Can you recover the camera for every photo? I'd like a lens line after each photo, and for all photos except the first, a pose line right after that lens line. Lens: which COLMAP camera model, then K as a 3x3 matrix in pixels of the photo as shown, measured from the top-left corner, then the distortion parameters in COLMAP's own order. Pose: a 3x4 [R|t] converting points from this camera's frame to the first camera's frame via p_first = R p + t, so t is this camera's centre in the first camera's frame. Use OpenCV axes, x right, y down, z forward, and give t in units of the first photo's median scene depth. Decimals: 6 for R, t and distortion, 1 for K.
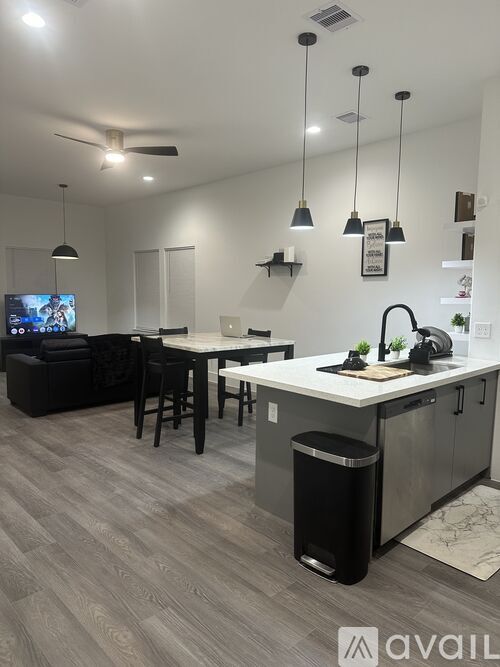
lens RADIAL K [[467.3, 0, 243.9], [0, 467.3, 334.3], [0, 0, 1]] dist [0.076179, -0.012388]
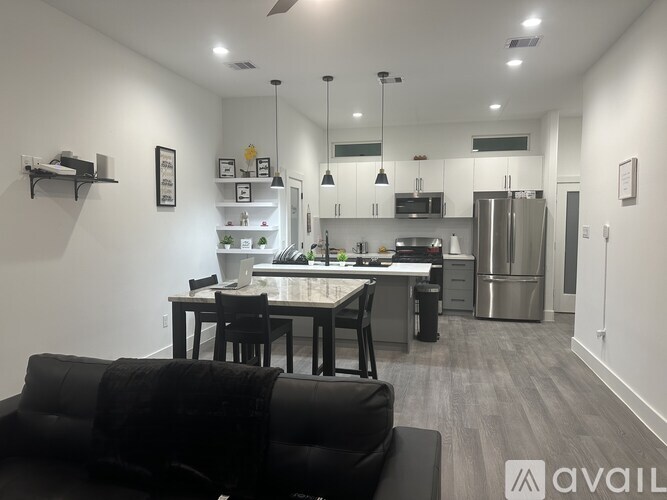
lens RADIAL K [[467.3, 0, 327.3], [0, 467.3, 253.9], [0, 0, 1]] dist [0.076179, -0.012388]
pose [[-0.541360, -0.078086, 0.837157, -1.023147], [0.070458, 0.987963, 0.137715, -0.199574], [-0.837833, 0.133538, -0.529342, 1.811055]]
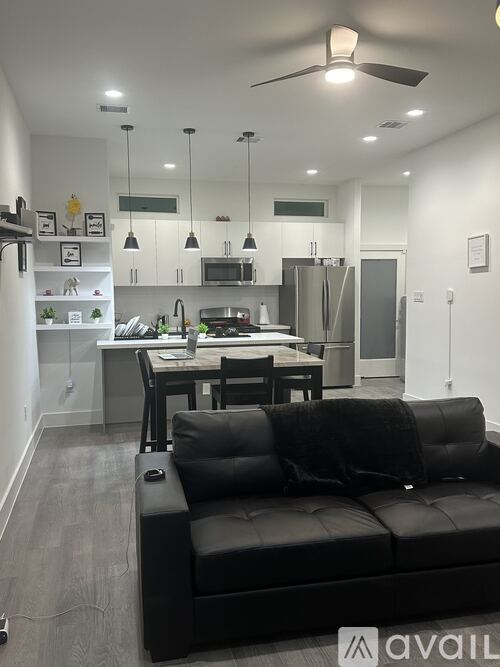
lens RADIAL K [[625.7, 0, 250.7], [0, 625.7, 334.0], [0, 0, 1]] dist [0.184546, 0.000000]
pose [[-0.864147, -0.045530, 0.501176, -0.879532], [0.041697, 0.985996, 0.161470, -0.240385], [-0.501509, 0.160431, -0.850147, 2.315254]]
